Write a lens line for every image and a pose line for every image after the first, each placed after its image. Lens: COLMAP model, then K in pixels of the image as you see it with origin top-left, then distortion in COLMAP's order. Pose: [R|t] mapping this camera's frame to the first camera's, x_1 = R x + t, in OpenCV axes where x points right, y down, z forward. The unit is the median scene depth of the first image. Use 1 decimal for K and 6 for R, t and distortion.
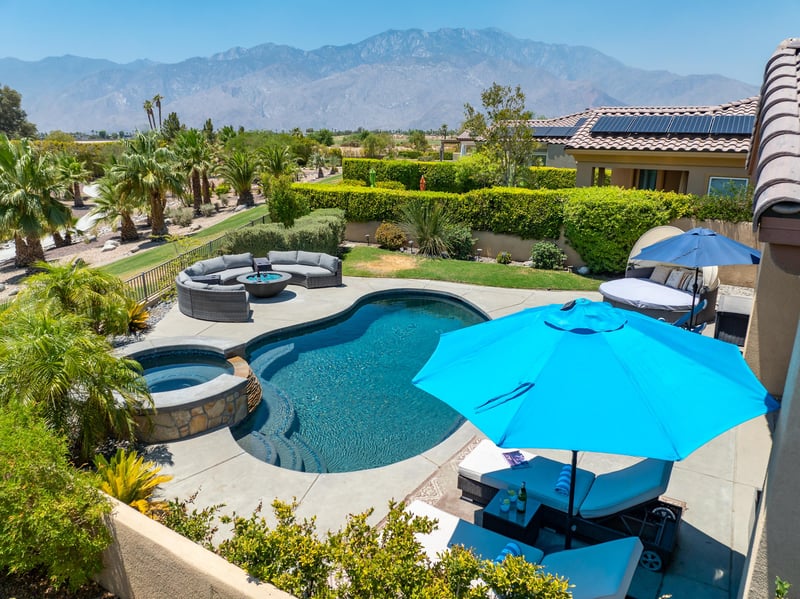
lens RADIAL K [[576.3, 0, 400.0], [0, 576.3, 299.5], [0, 0, 1]] dist [-0.023952, 0.003503]
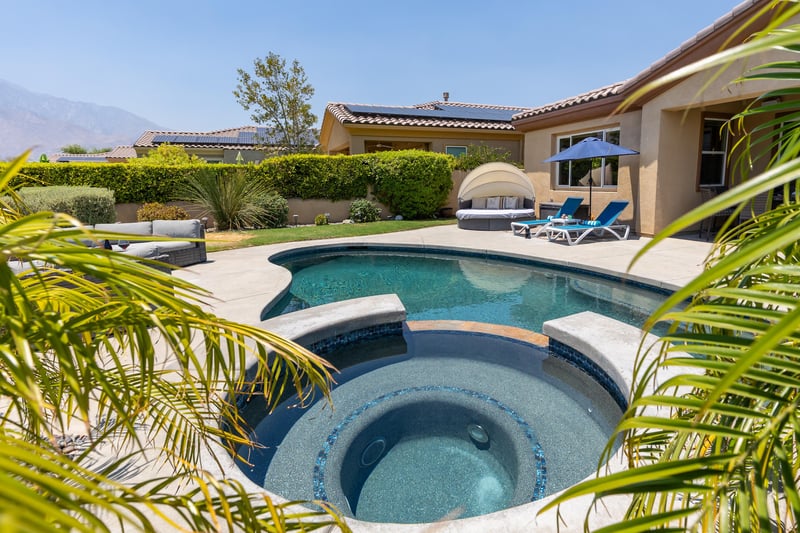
lens RADIAL K [[407.0, 0, 447.0], [0, 407.0, 236.3], [0, 0, 1]] dist [0.024614, -0.001073]
pose [[0.572587, -0.127456, 0.809876, -0.281852], [0.244619, 0.969405, -0.020385, 0.024357], [-0.782500, 0.209784, 0.586246, 0.402615]]
